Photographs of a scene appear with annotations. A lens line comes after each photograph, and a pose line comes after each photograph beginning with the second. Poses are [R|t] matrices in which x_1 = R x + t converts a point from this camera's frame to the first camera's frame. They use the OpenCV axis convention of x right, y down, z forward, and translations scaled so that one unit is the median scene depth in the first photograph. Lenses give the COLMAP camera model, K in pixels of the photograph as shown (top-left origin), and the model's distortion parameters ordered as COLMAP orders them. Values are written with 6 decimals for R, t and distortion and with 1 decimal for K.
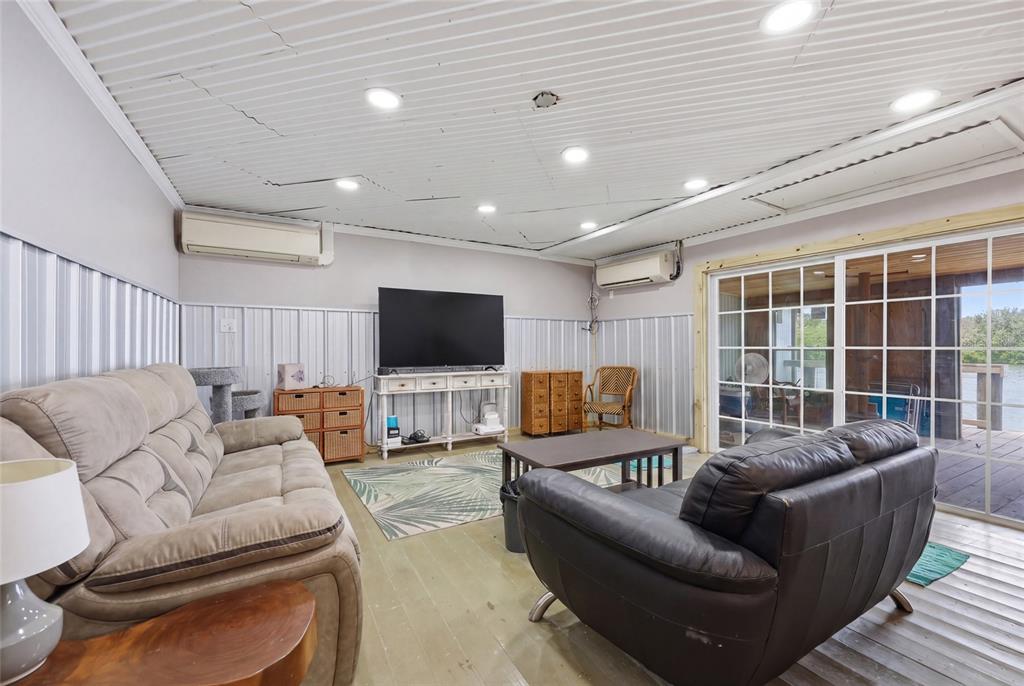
lens RADIAL K [[415.6, 0, 508.1], [0, 415.6, 344.8], [0, 0, 1]] dist [0.001104, 0.000330]
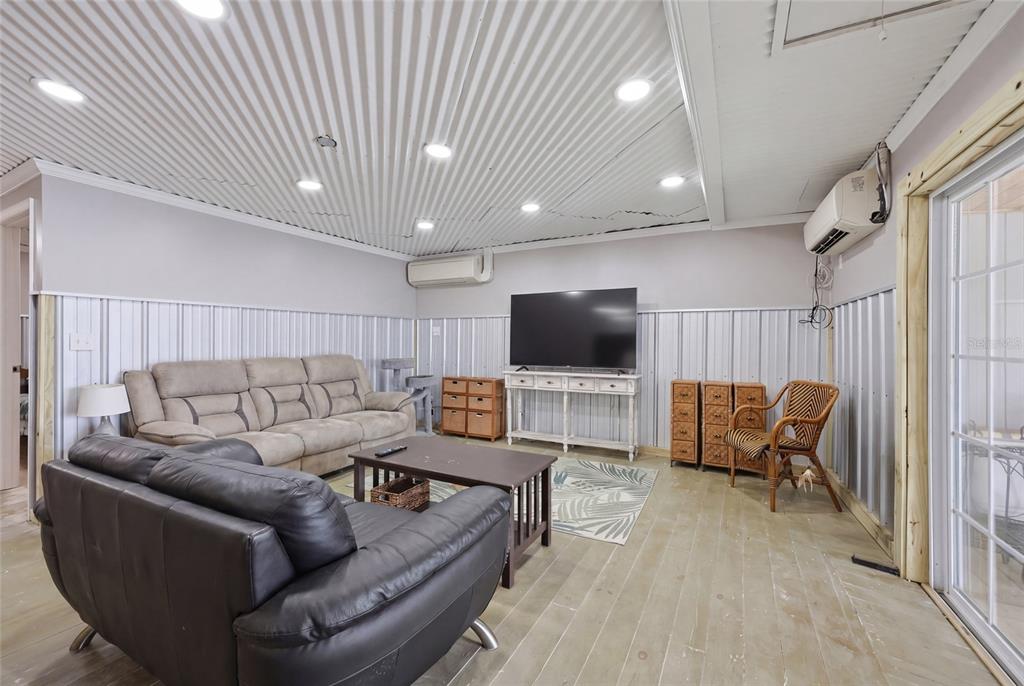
lens RADIAL K [[415.6, 0, 505.8], [0, 415.6, 345.1], [0, 0, 1]] dist [0.001104, 0.000330]
pose [[0.529223, 0.003705, -0.848475, 0.638481], [-0.005507, 0.999984, 0.000931, -0.000036], [0.848465, 0.004180, 0.529235, 0.361732]]
